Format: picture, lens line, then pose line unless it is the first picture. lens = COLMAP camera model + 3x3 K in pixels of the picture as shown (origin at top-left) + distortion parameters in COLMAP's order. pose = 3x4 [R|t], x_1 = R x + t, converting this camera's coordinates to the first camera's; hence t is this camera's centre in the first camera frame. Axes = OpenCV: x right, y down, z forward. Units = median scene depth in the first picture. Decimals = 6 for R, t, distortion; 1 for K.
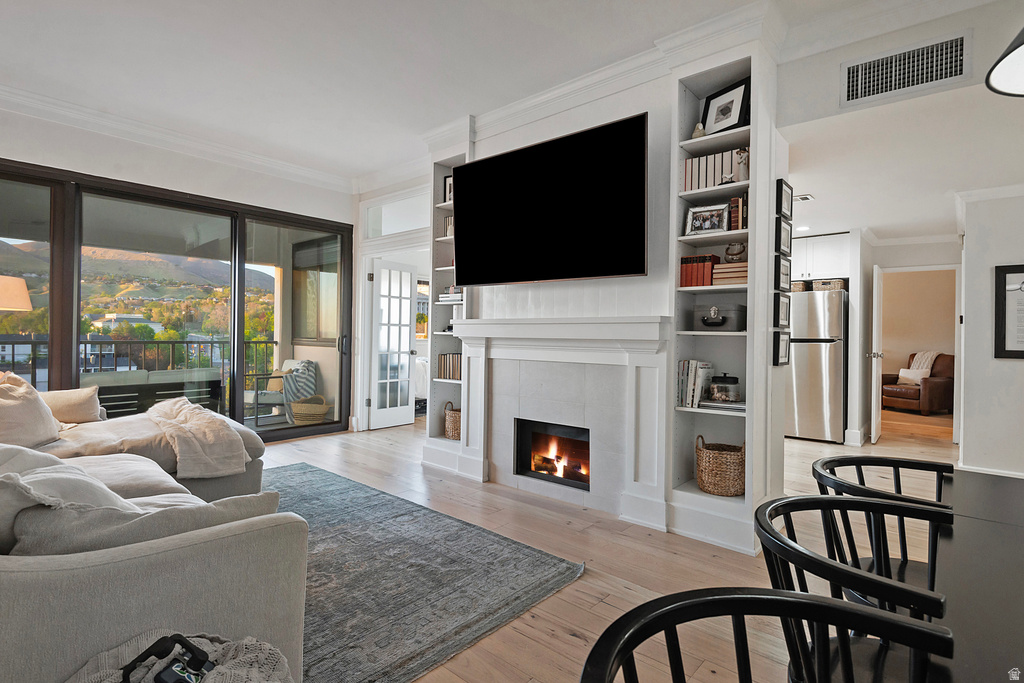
lens RADIAL K [[508.1, 0, 522.2], [0, 508.1, 366.8], [0, 0, 1]] dist [0.024550, -0.024144]
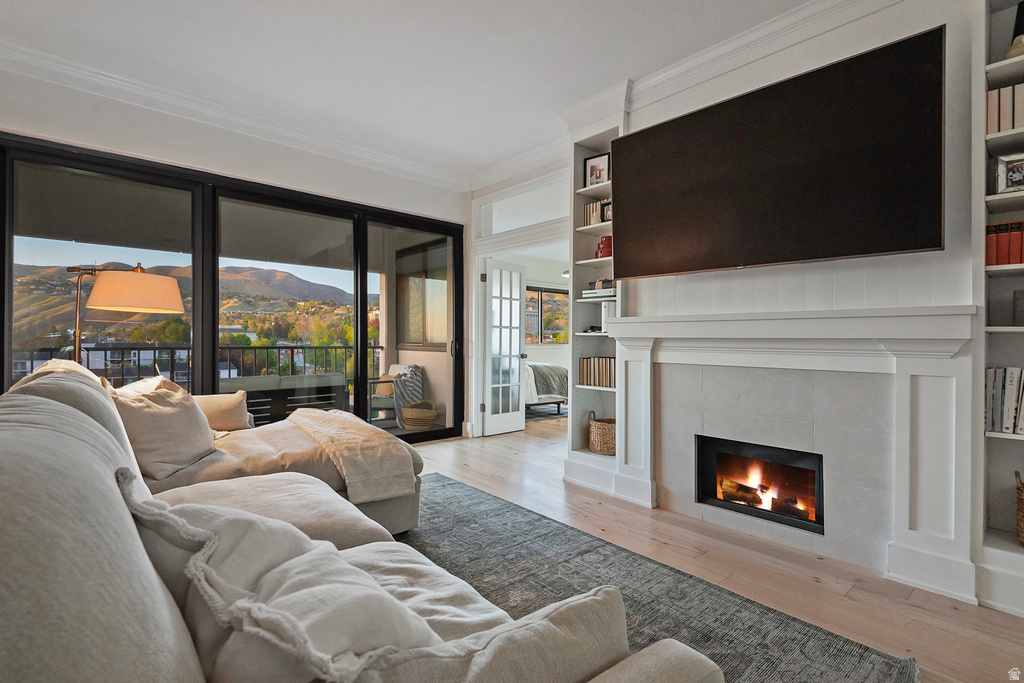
lens RADIAL K [[465.2, 0, 489.5], [0, 465.2, 383.2], [0, 0, 1]] dist [0.029508, -0.023717]
pose [[0.988499, 0.010008, -0.150896, -0.235850], [-0.005856, 0.999593, 0.027936, -0.003391], [0.151114, -0.026731, 0.988155, 0.194953]]
